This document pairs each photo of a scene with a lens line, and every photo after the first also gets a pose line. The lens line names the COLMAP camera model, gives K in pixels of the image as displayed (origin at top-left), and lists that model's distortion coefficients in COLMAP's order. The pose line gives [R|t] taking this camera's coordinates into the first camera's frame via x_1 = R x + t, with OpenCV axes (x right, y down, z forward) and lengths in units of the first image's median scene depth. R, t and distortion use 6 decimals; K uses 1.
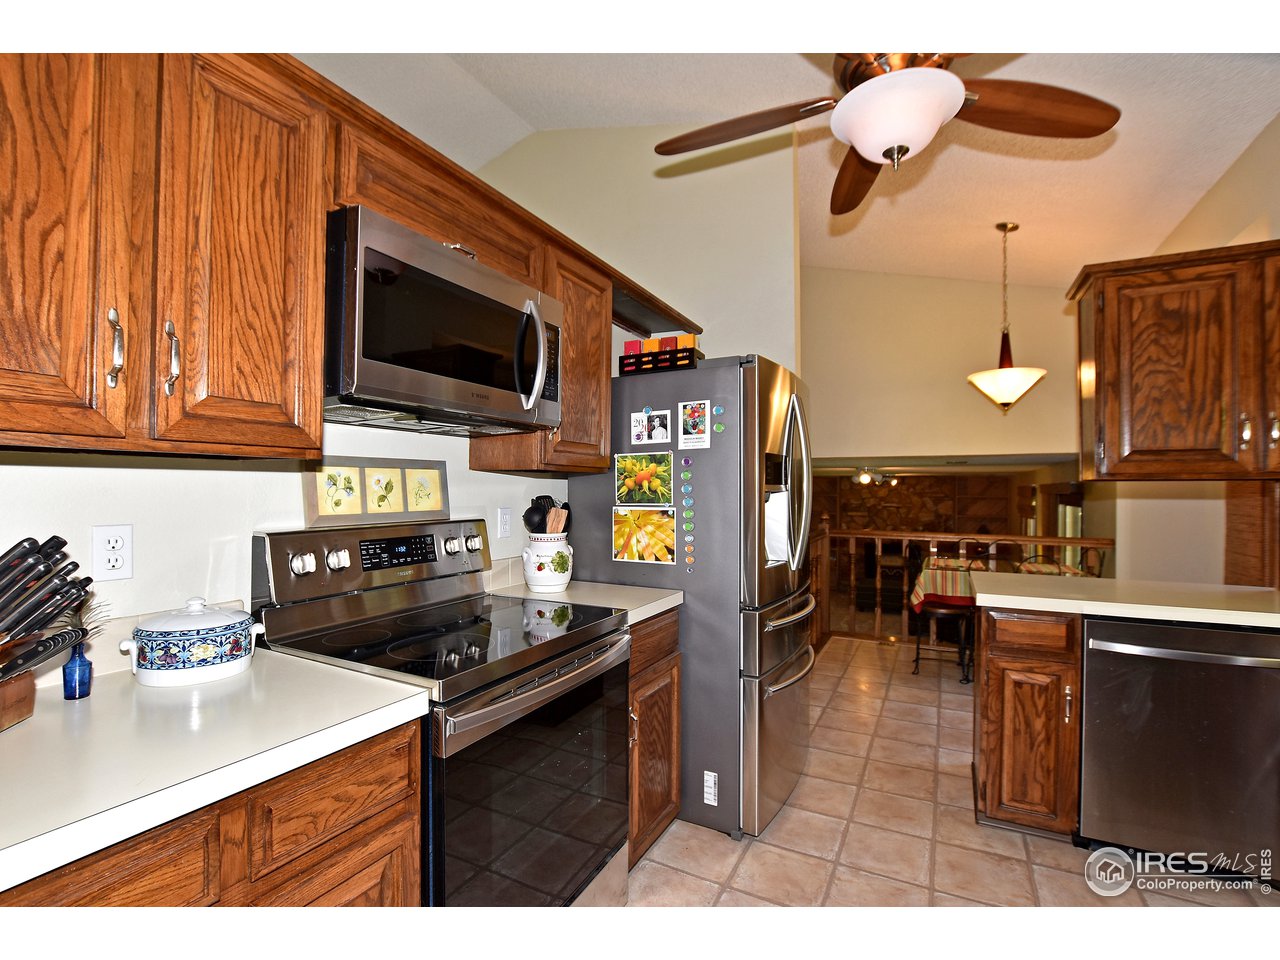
lens RADIAL K [[587.9, 0, 635.4], [0, 587.9, 483.8], [0, 0, 1]] dist [-0.030573, 0.002877]
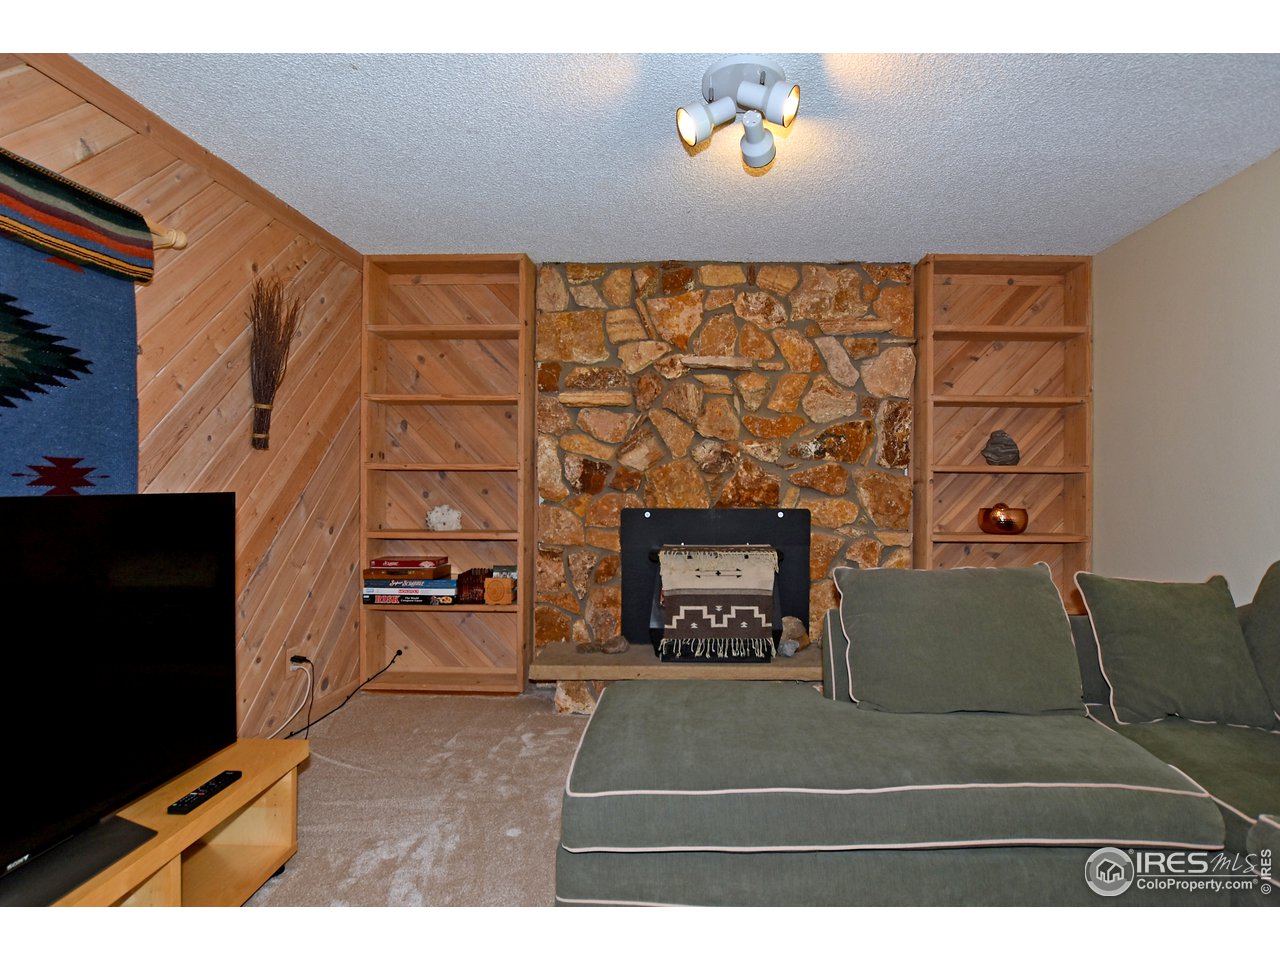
lens RADIAL K [[587.9, 0, 647.8], [0, 587.9, 475.0], [0, 0, 1]] dist [-0.030573, 0.002877]
pose [[0.901655, -0.002885, 0.432447, 1.499559], [0.000917, 0.999988, 0.004760, 0.441472], [-0.432456, -0.003895, 0.901647, 3.932431]]
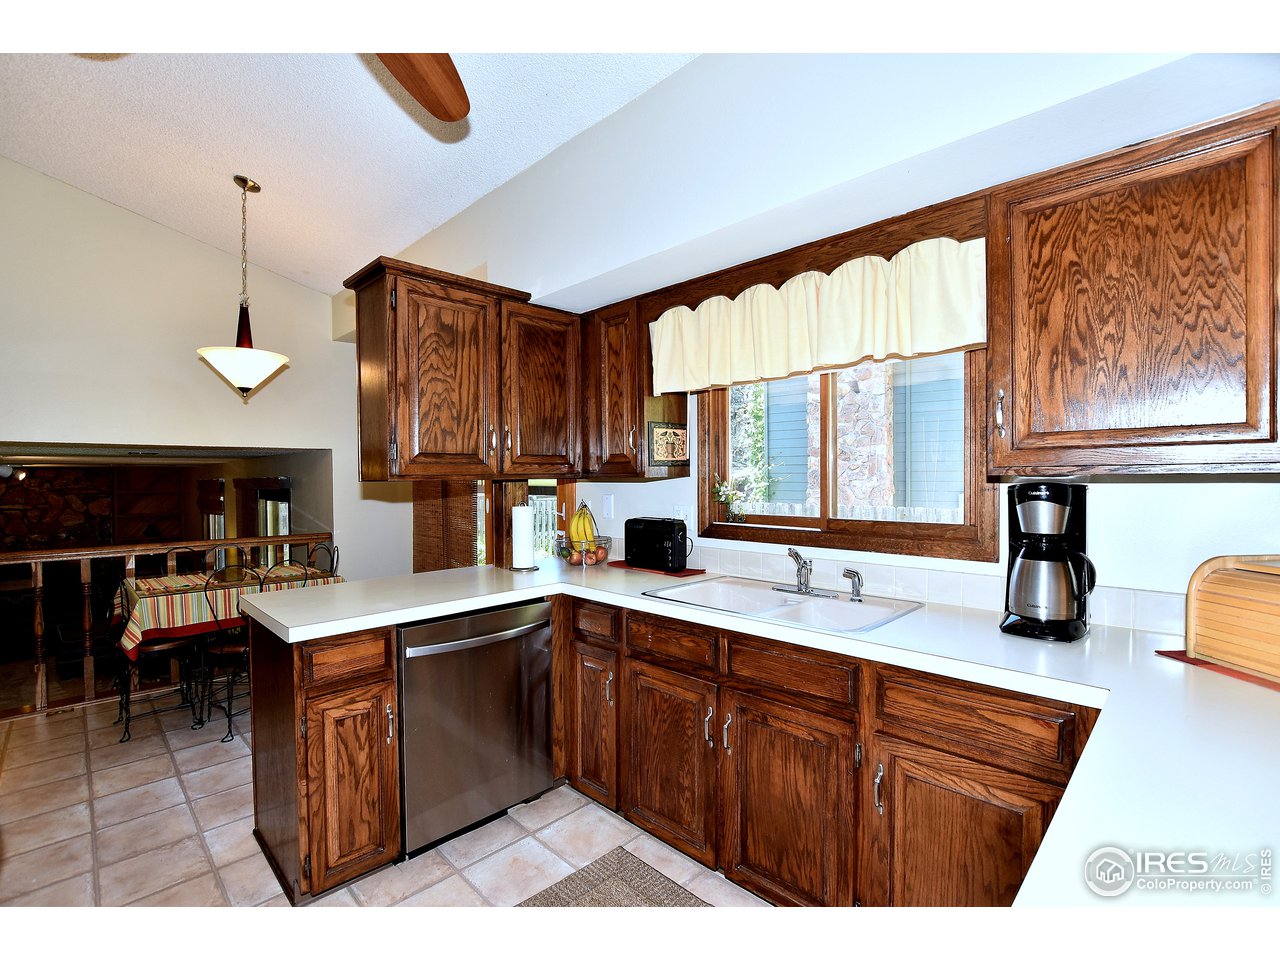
lens RADIAL K [[587.9, 0, 641.9], [0, 587.9, 486.0], [0, 0, 1]] dist [-0.030573, 0.002877]
pose [[0.294090, -0.020169, 0.955565, -0.016871], [0.001341, 0.999785, 0.020689, -0.016561], [-0.955777, -0.004803, 0.294053, 0.266012]]
